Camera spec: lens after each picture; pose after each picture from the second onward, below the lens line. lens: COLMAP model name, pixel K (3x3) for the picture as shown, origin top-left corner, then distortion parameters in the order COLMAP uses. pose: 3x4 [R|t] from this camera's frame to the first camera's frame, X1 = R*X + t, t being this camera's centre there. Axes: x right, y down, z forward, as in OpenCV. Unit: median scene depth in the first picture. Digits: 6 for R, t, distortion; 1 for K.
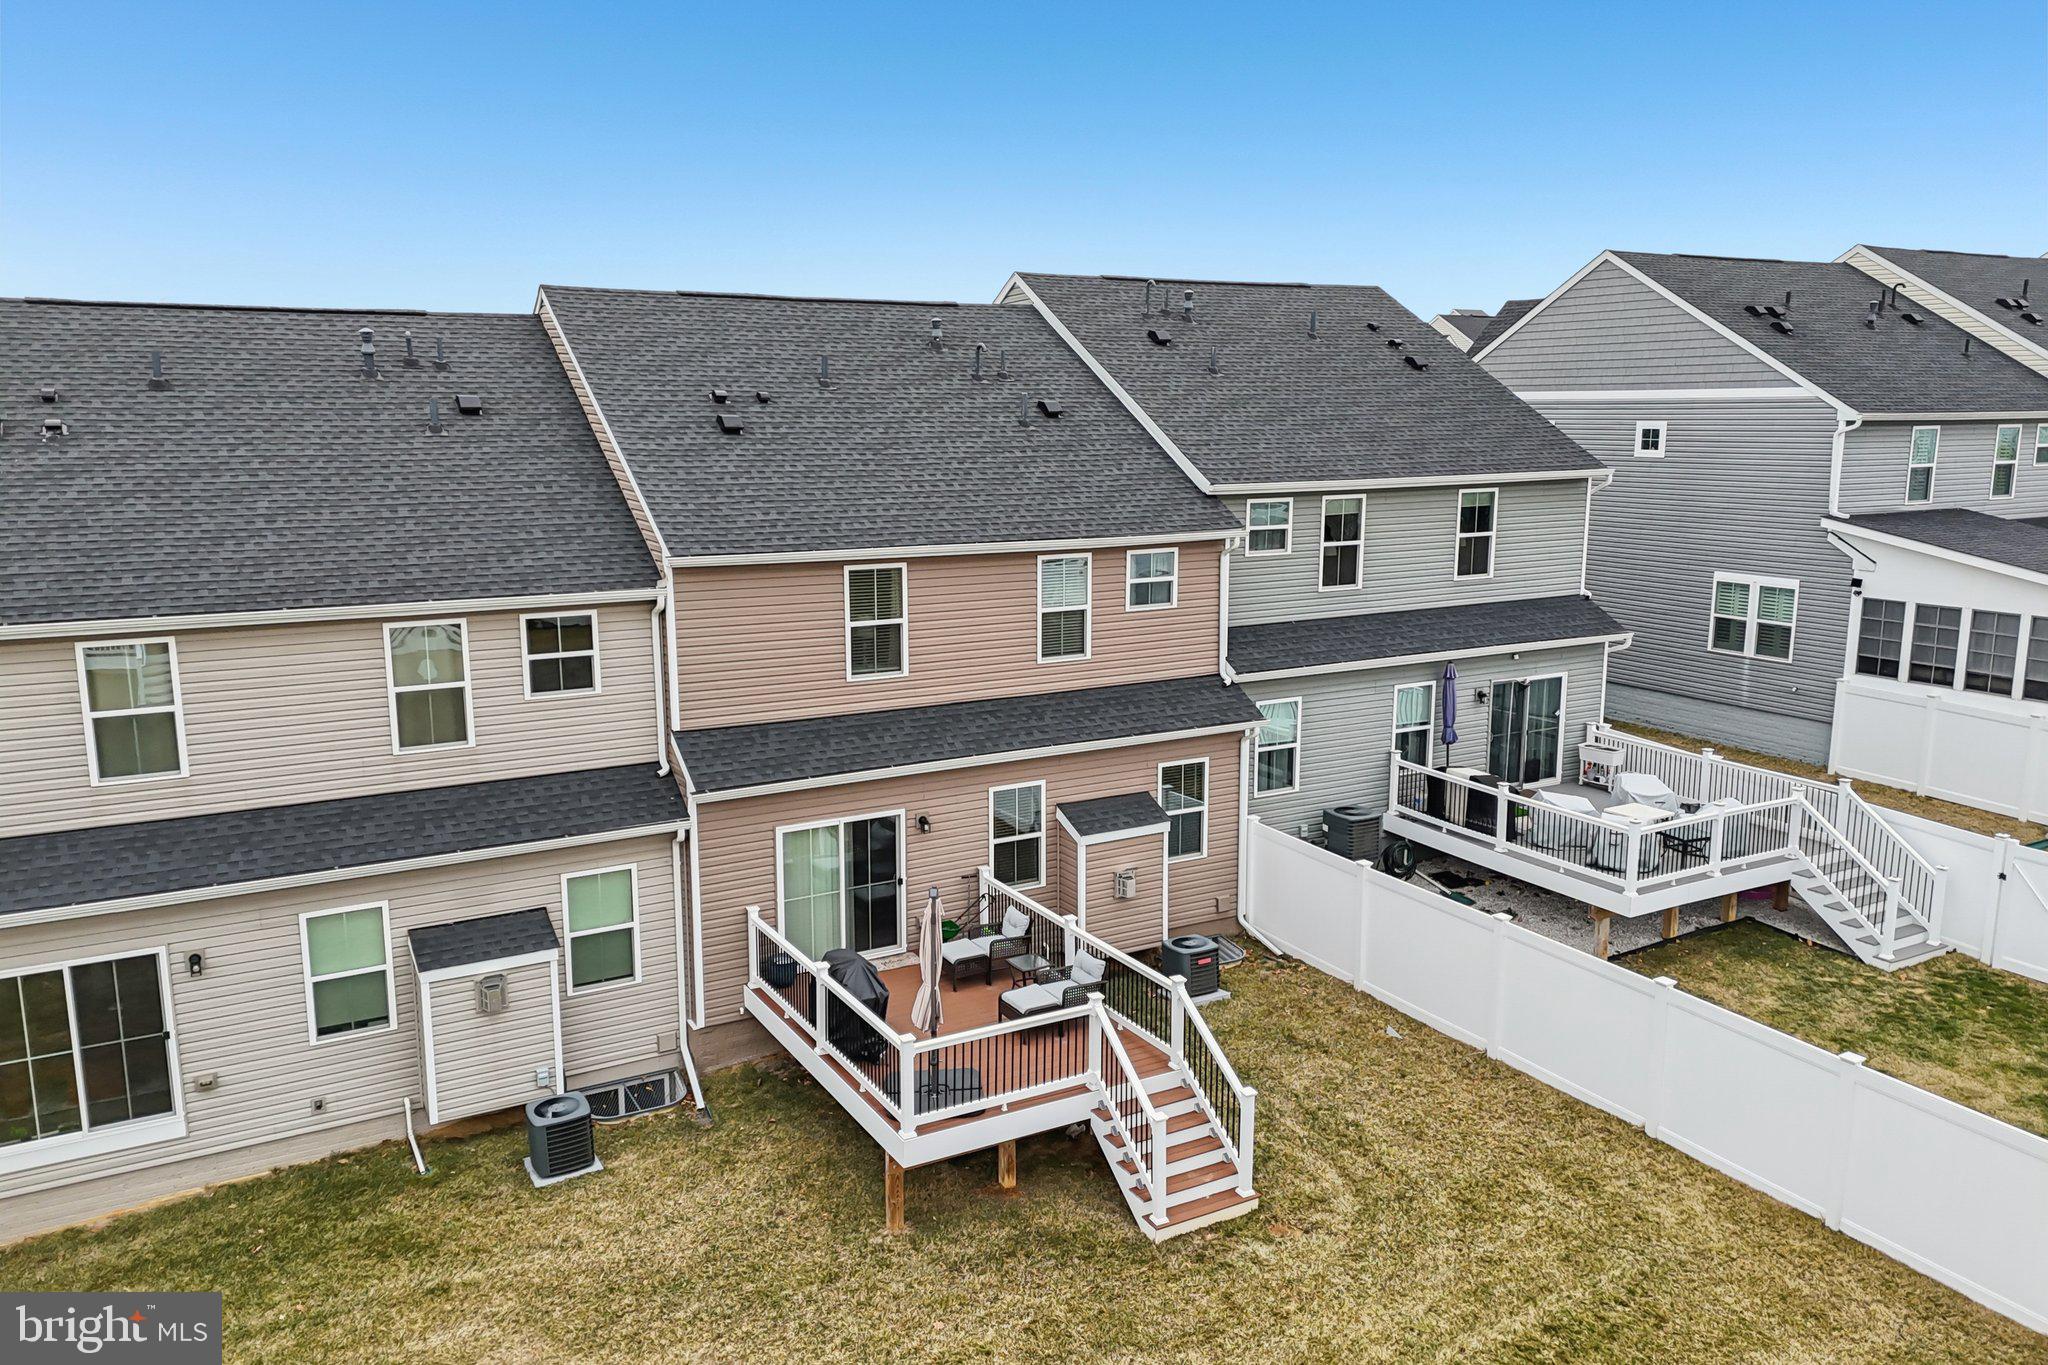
lens RADIAL K [[1455.8, 0, 1019.1], [0, 1455.8, 696.3], [0, 0, 1]] dist [0.087282, -0.089090]
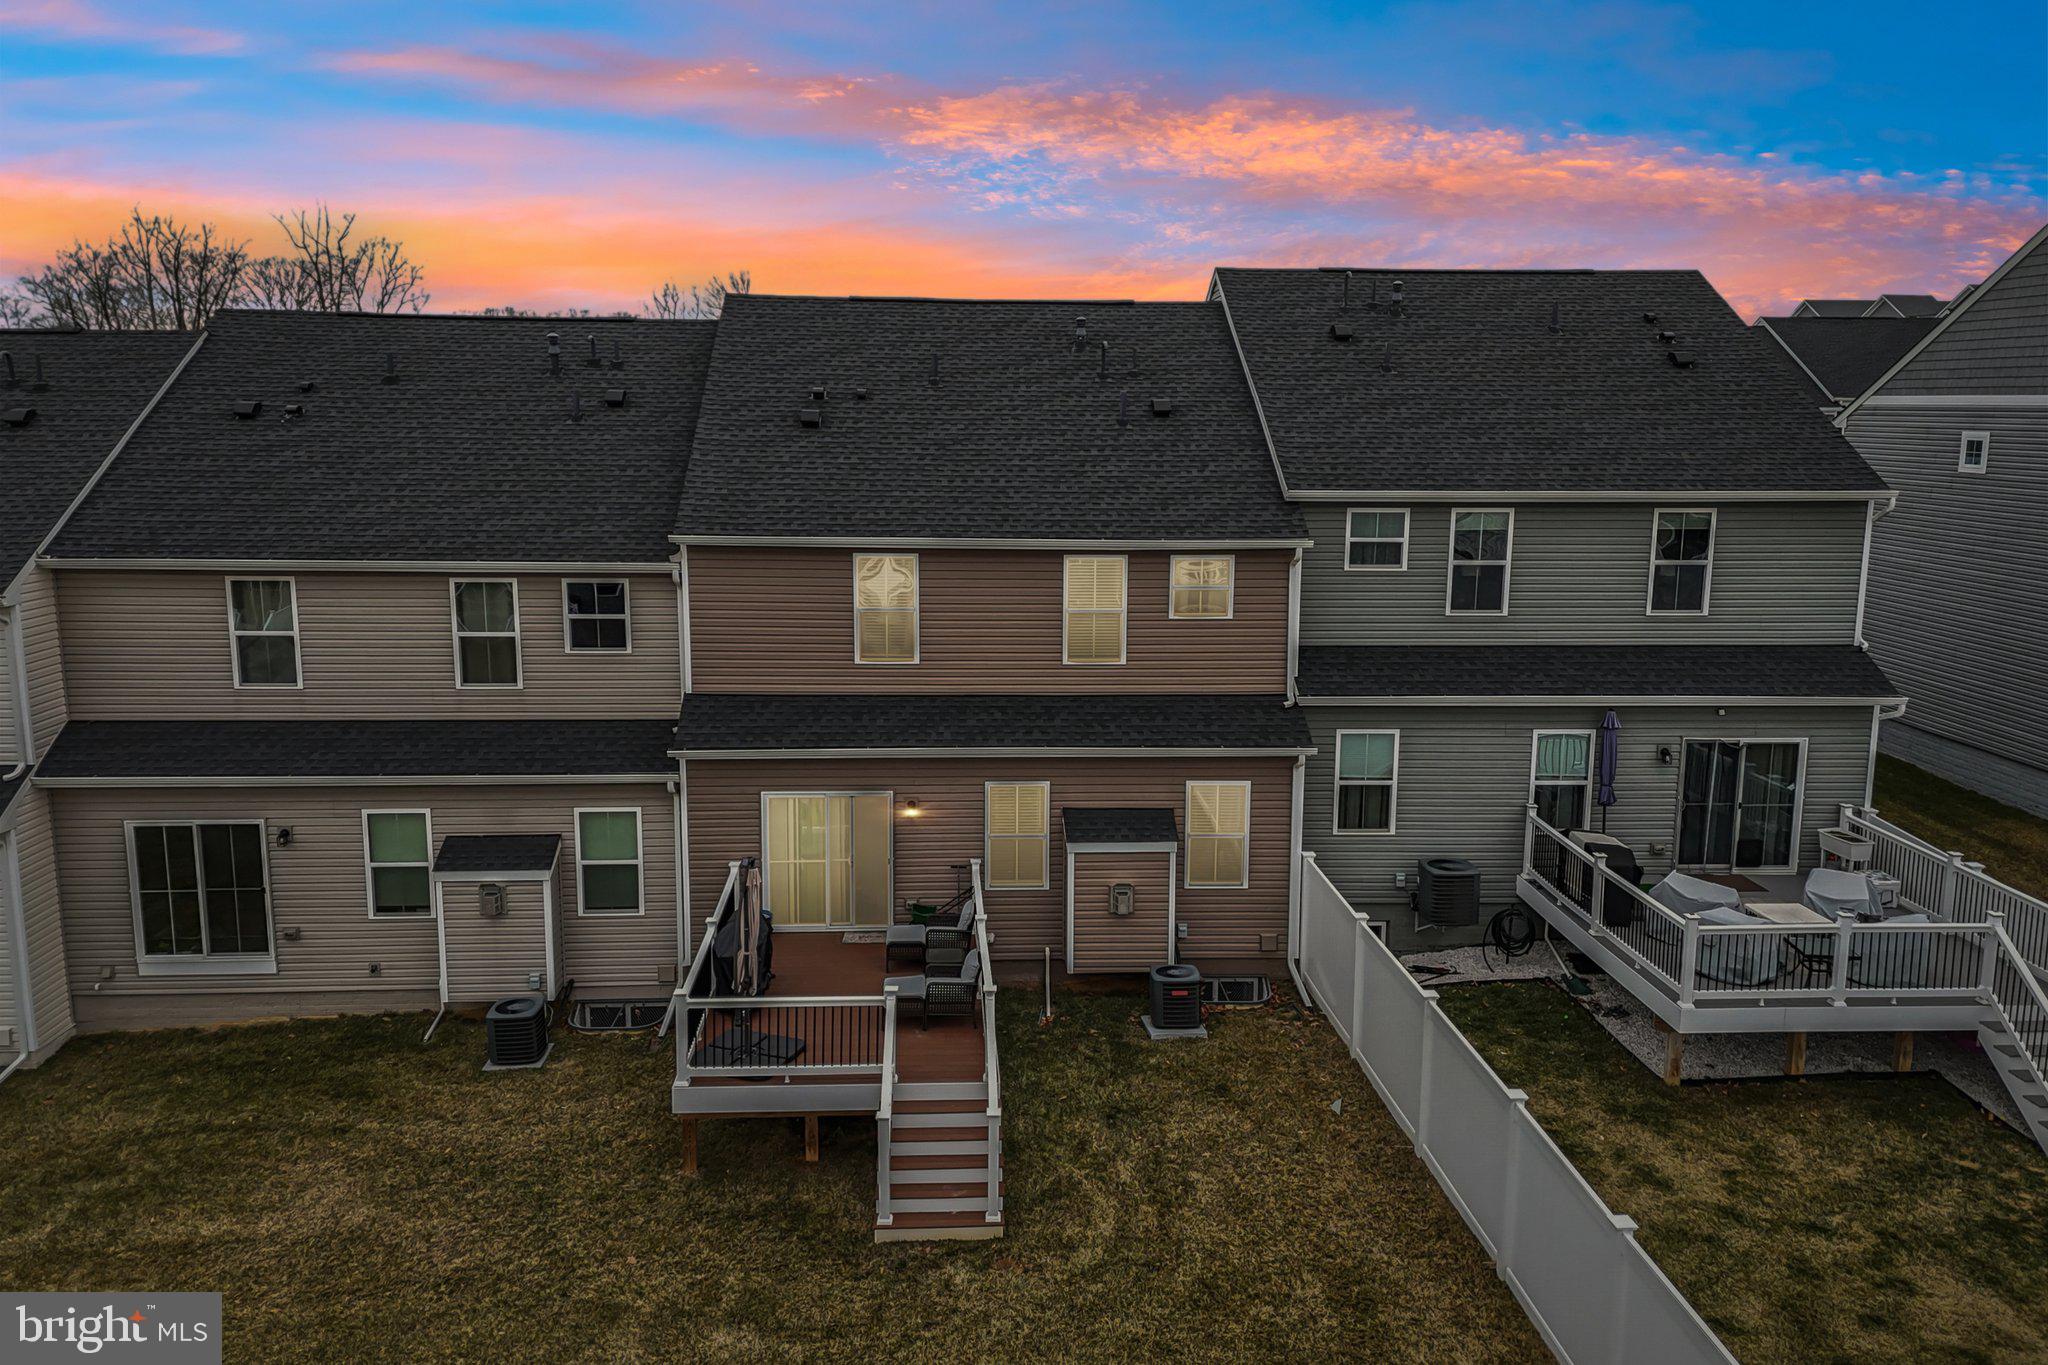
lens RADIAL K [[1455.8, 0, 1019.1], [0, 1455.8, 696.3], [0, 0, 1]] dist [0.087282, -0.089090]
pose [[0.901579, 0.092500, -0.422611, 0.426932], [-0.095238, 0.995346, 0.014681, -0.013229], [0.422002, 0.027012, 0.906192, 0.101582]]
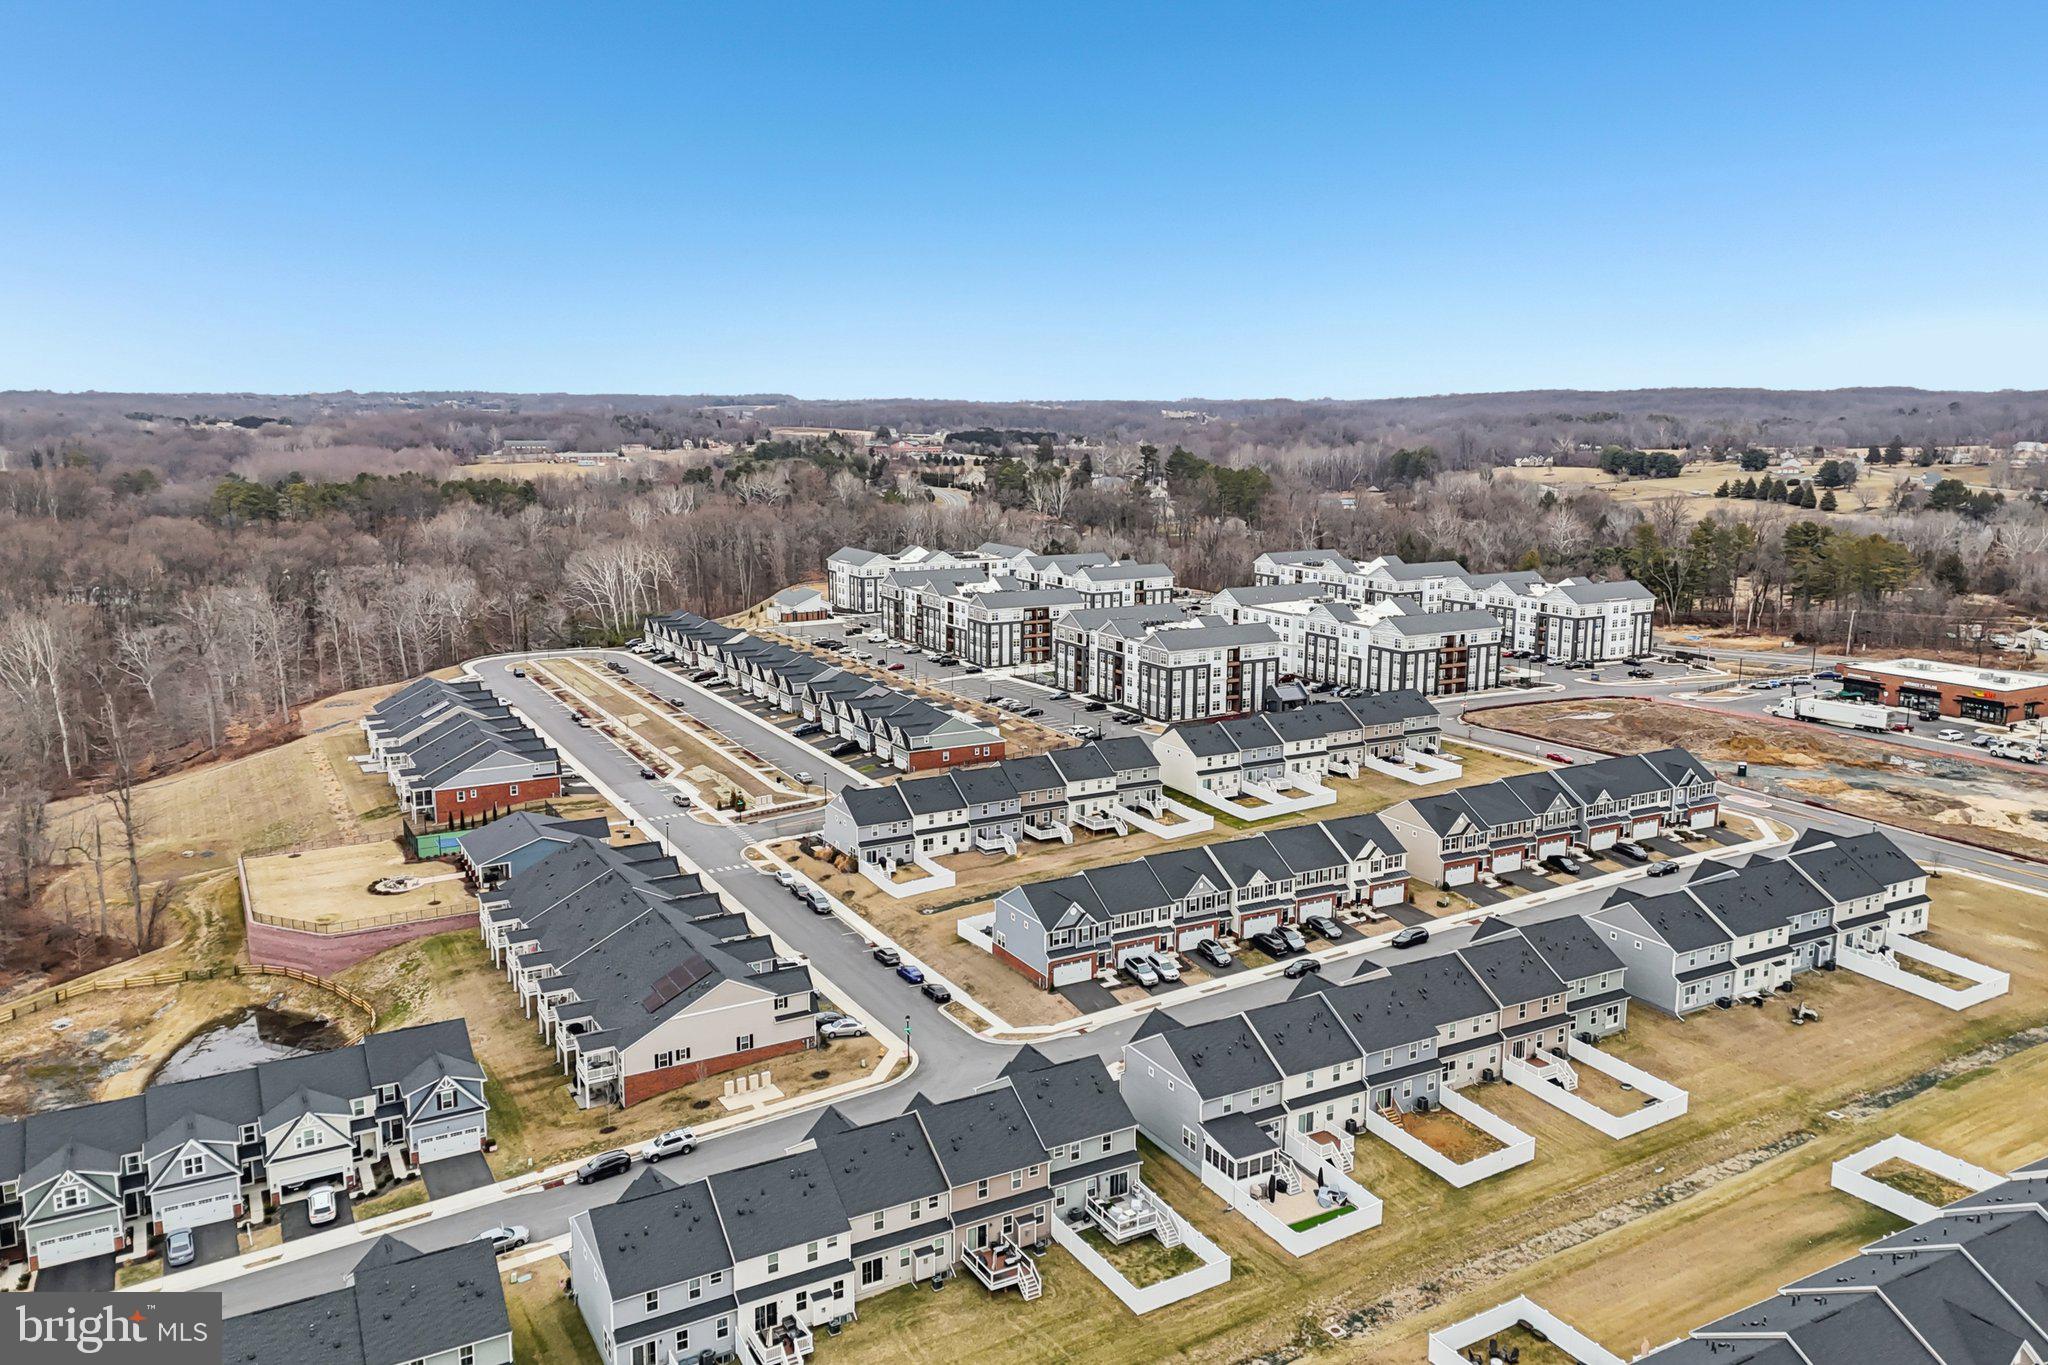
lens RADIAL K [[1484.1, 0, 1024.0], [0, 1484.1, 682.5], [0, 0, 1]] dist [0.135928, -0.195288]
pose [[0.999988, 0.003465, 0.003508, 0.034382], [-0.003385, 0.999739, -0.022601, -1.885284], [-0.003586, 0.022589, 0.999738, -4.894957]]
